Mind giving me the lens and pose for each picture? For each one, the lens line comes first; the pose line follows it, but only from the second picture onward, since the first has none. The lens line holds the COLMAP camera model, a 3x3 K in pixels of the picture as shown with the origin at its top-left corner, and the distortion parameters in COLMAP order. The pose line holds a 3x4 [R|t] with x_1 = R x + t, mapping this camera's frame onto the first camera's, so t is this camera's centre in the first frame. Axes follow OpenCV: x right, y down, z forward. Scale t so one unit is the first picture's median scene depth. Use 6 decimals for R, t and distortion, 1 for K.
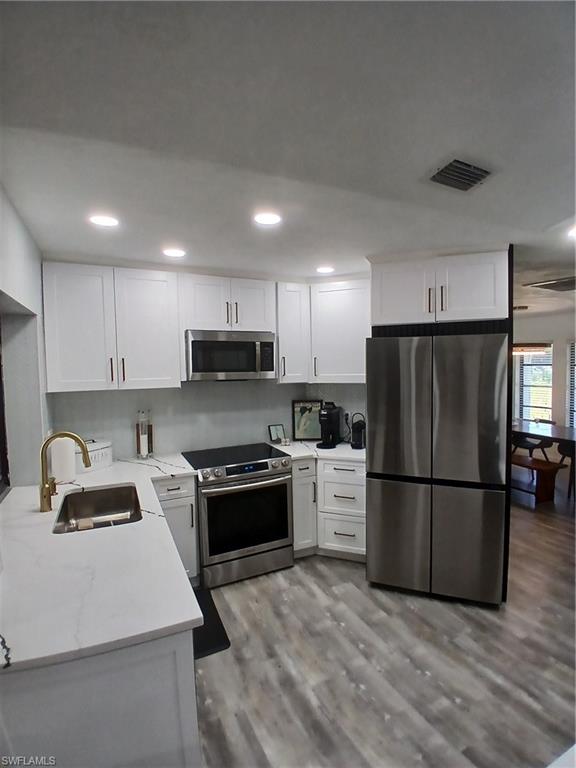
lens RADIAL K [[386.5, 0, 294.7], [0, 386.5, 381.7], [0, 0, 1]] dist [-0.001617, -0.038882]
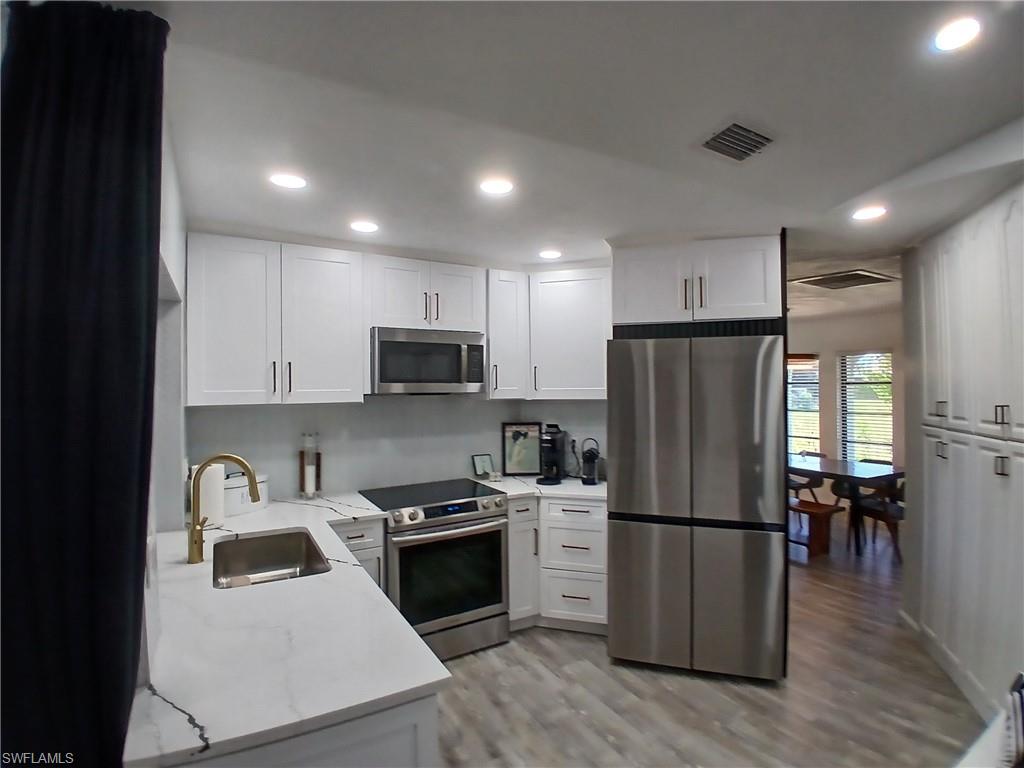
lens RADIAL K [[515.4, 0, 513.9], [0, 515.4, 379.0], [0, 0, 1]] dist [-0.001617, -0.038882]
pose [[0.997384, 0.008930, 0.071732, -0.076473], [-0.004820, 0.998347, -0.057266, 0.026841], [-0.072125, 0.056771, 0.995779, -0.030603]]
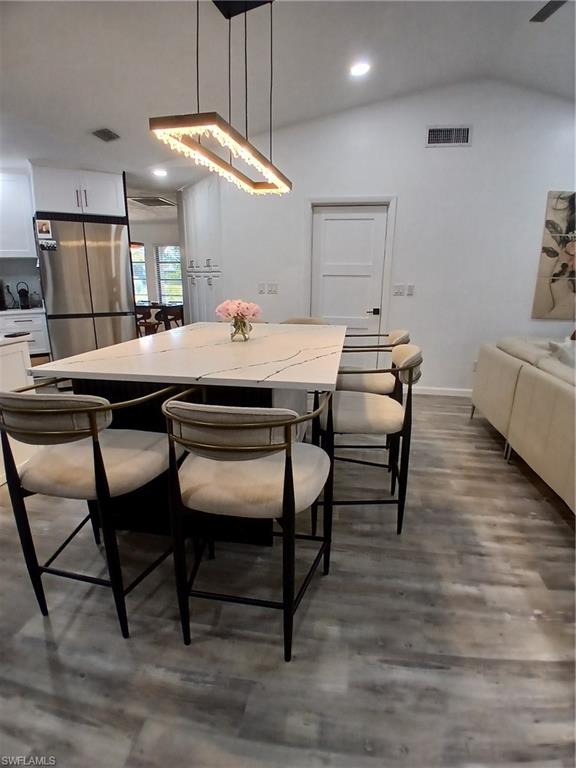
lens RADIAL K [[386.5, 0, 294.7], [0, 386.5, 381.7], [0, 0, 1]] dist [-0.001617, -0.038882]
pose [[0.569270, -0.195075, 0.798672, -0.482457], [0.019891, 0.974426, 0.223825, 0.167621], [-0.821910, -0.111530, 0.558592, -0.607150]]
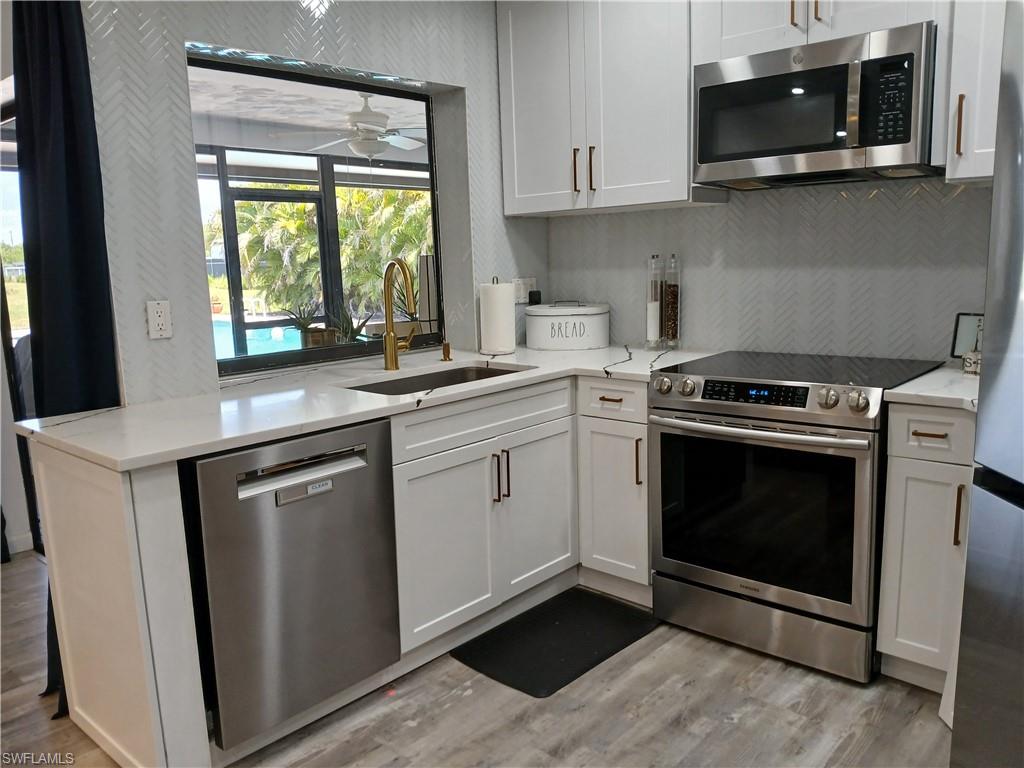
lens RADIAL K [[784.8, 0, 513.5], [0, 784.8, 397.3], [0, 0, 1]] dist [0.001346, -0.000308]
pose [[0.382174, 0.165458, -0.909157, 0.546047], [-0.018313, 0.985003, 0.171563, 0.093853], [0.923909, -0.048917, 0.379473, 0.460192]]
